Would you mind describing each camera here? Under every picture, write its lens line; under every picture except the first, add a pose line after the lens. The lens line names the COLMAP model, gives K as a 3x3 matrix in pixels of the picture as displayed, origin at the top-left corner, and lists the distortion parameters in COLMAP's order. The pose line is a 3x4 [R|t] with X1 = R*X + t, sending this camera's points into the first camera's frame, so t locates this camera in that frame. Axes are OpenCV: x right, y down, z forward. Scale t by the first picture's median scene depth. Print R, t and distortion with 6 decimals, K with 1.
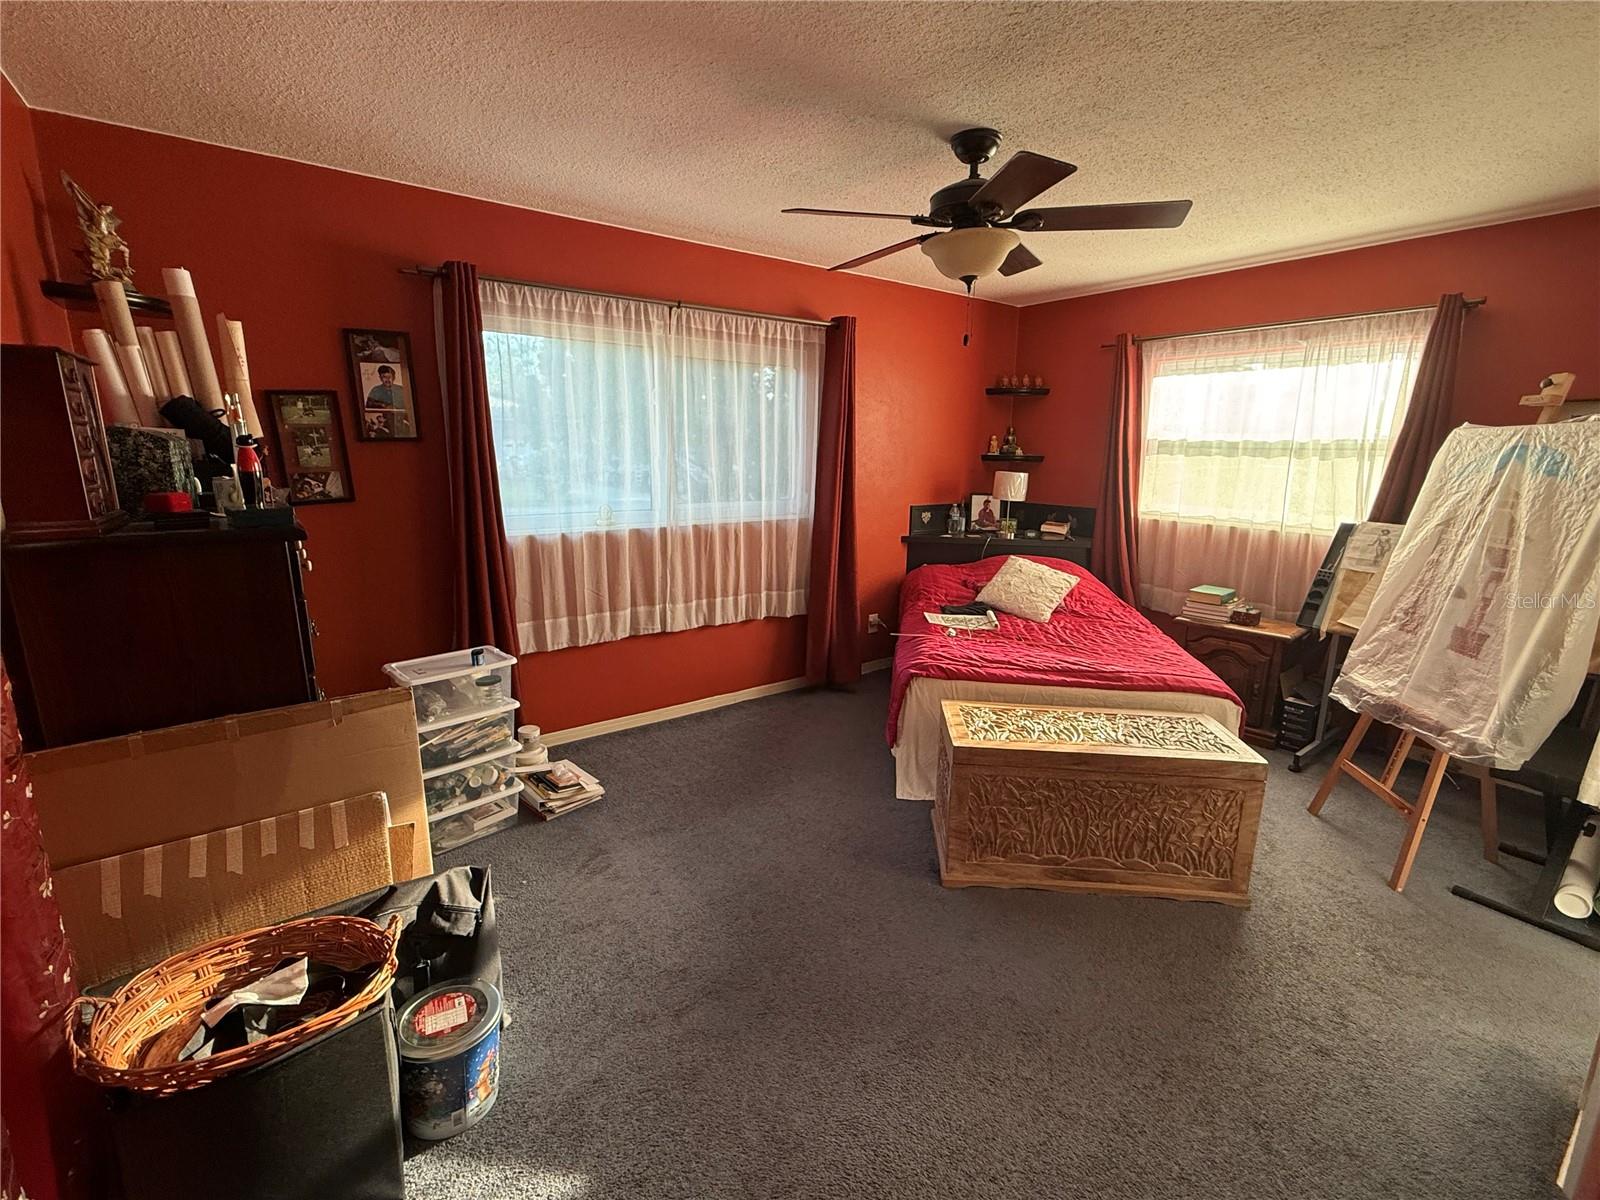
lens RADIAL K [[710.0, 0, 788.7], [0, 710.0, 599.4], [0, 0, 1]] dist [-0.002035, -0.000099]
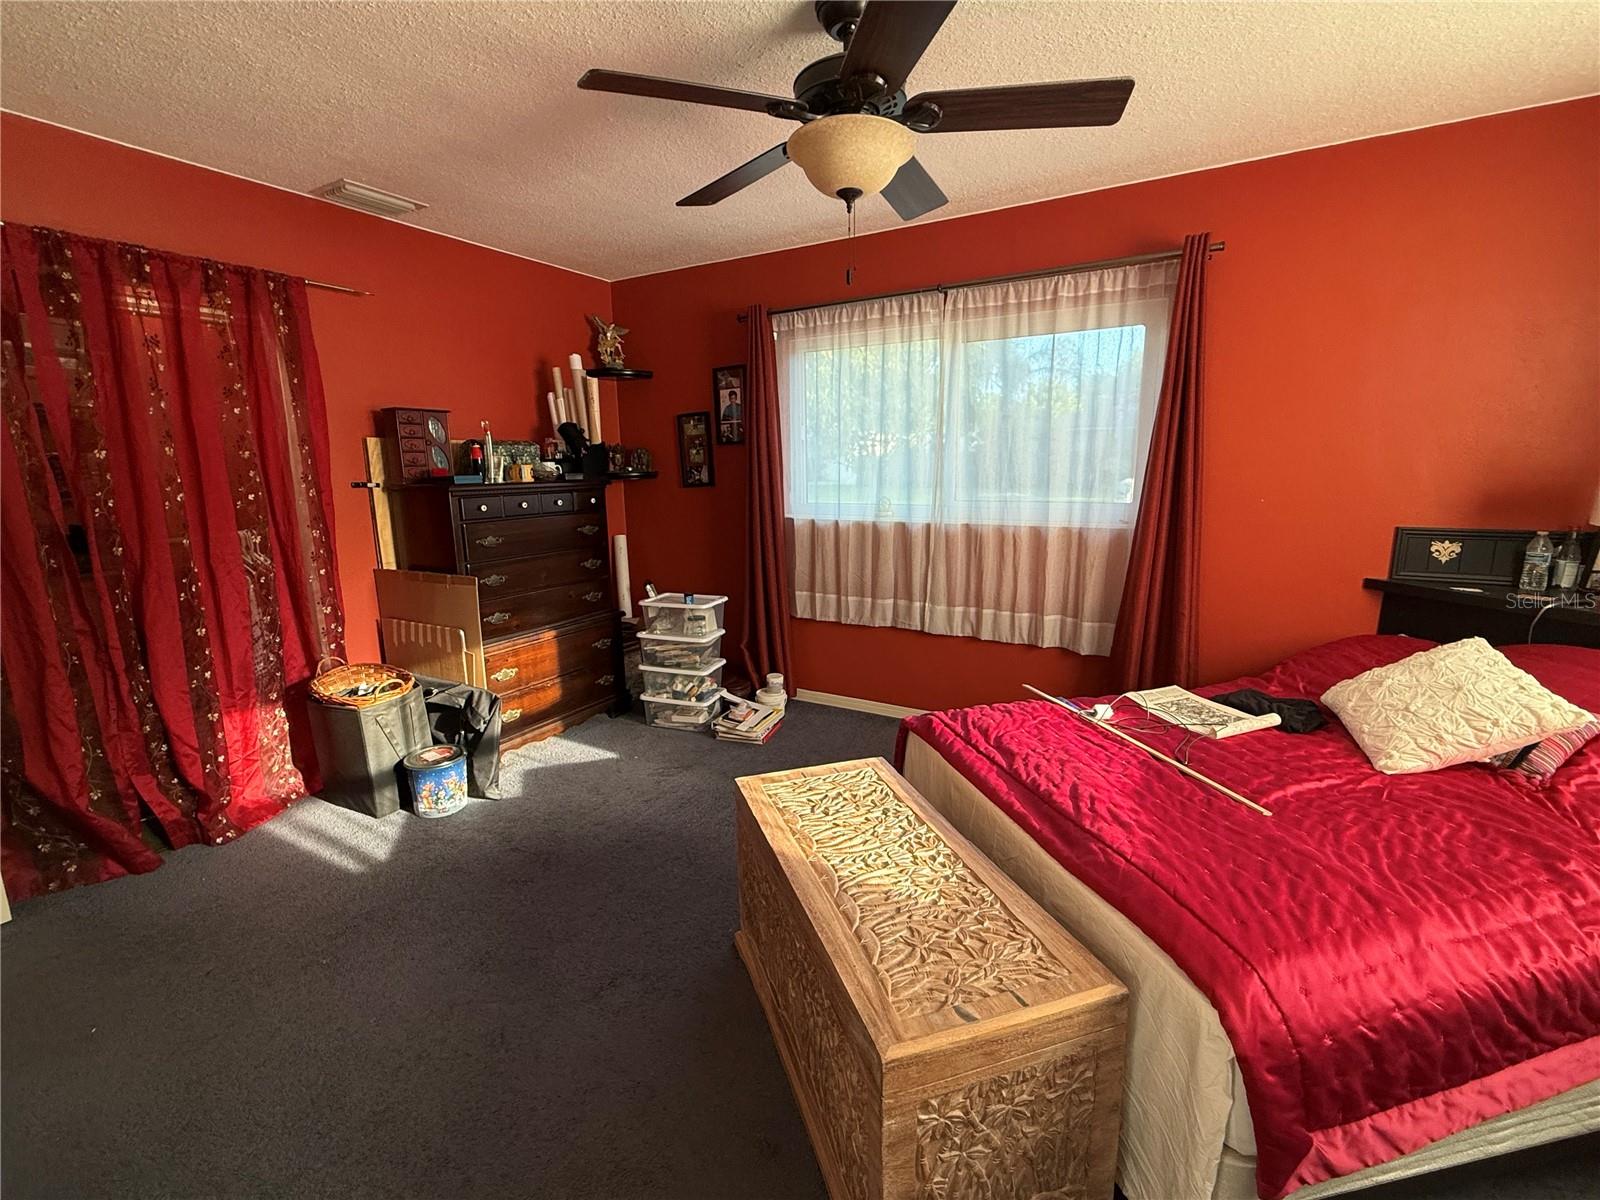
lens RADIAL K [[710.0, 0, 782.1], [0, 710.0, 601.2], [0, 0, 1]] dist [-0.002035, -0.000099]
pose [[0.393859, 0.165842, -0.904086, 0.683980], [-0.169540, 0.979820, 0.105875, -0.070889], [0.903400, 0.111579, 0.414028, 0.461397]]
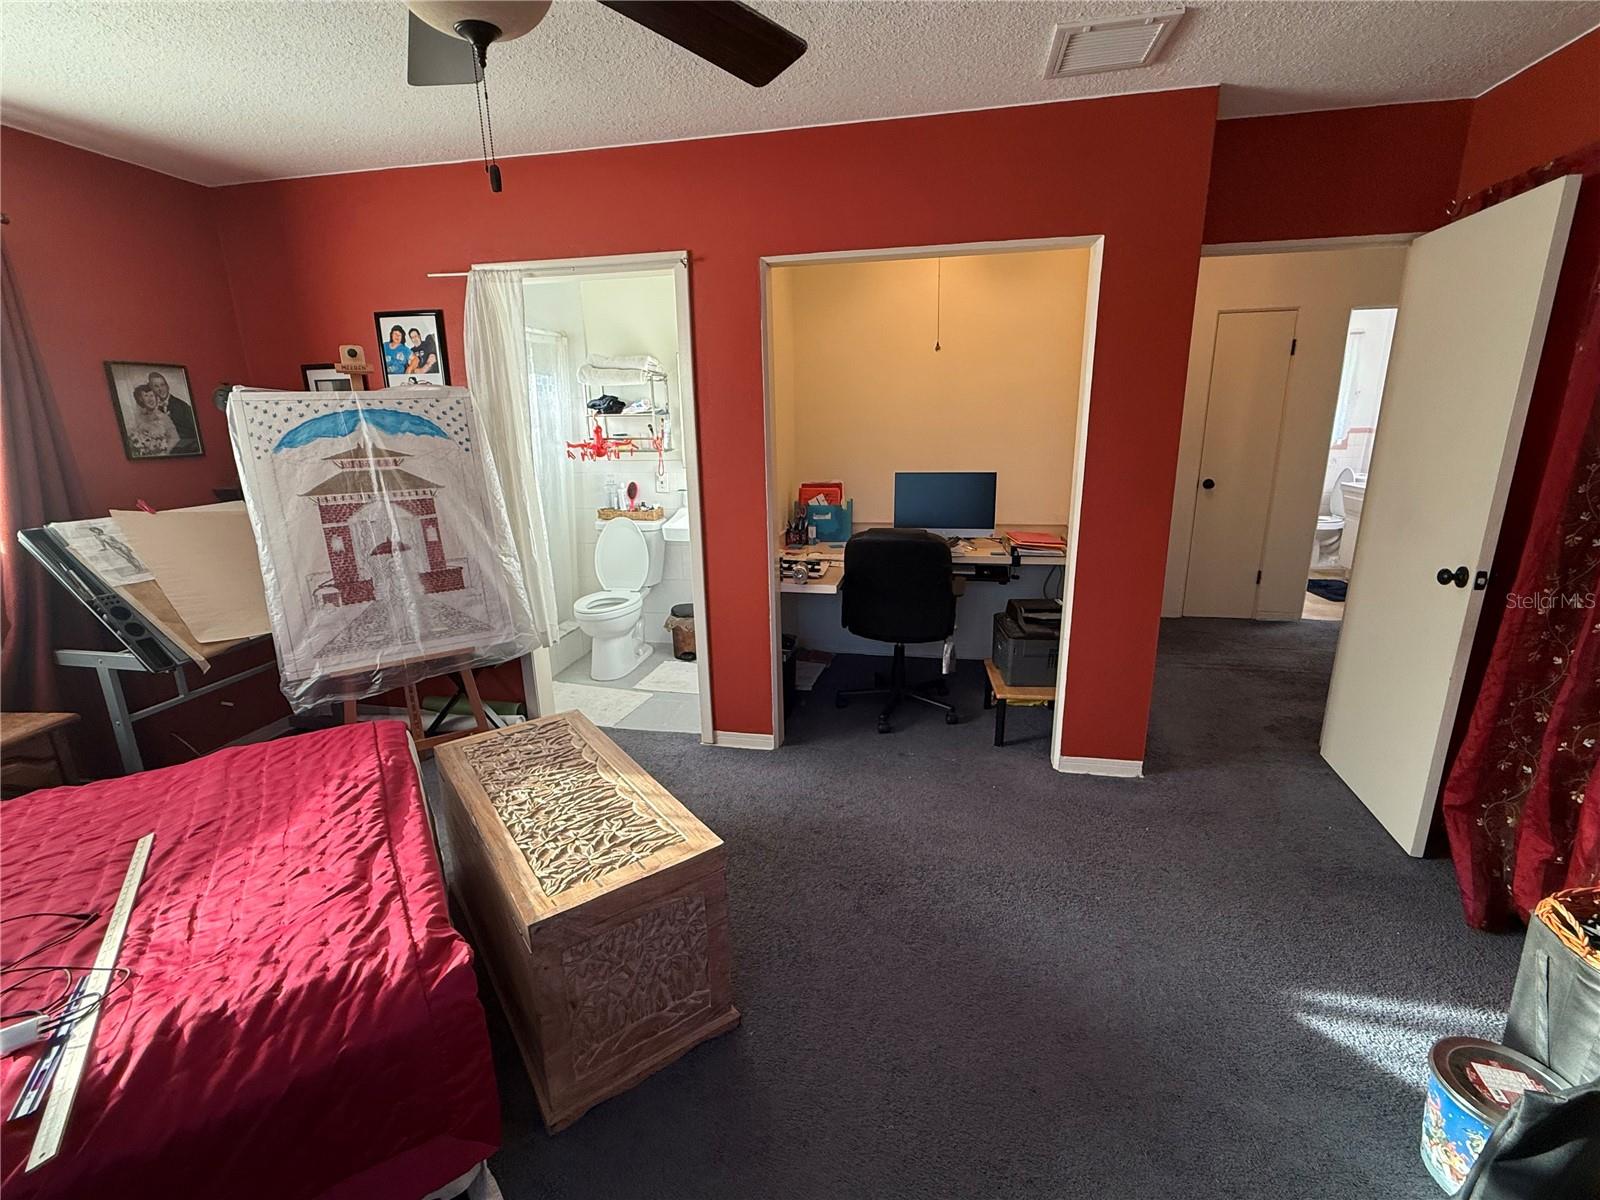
lens RADIAL K [[710.0, 0, 797.6], [0, 710.0, 595.4], [0, 0, 1]] dist [-0.002035, -0.000099]
pose [[-0.670999, -0.193328, 0.715811, -0.189038], [0.167231, 0.901073, 0.400126, -0.196900], [-0.722353, 0.388189, -0.572289, 0.863677]]
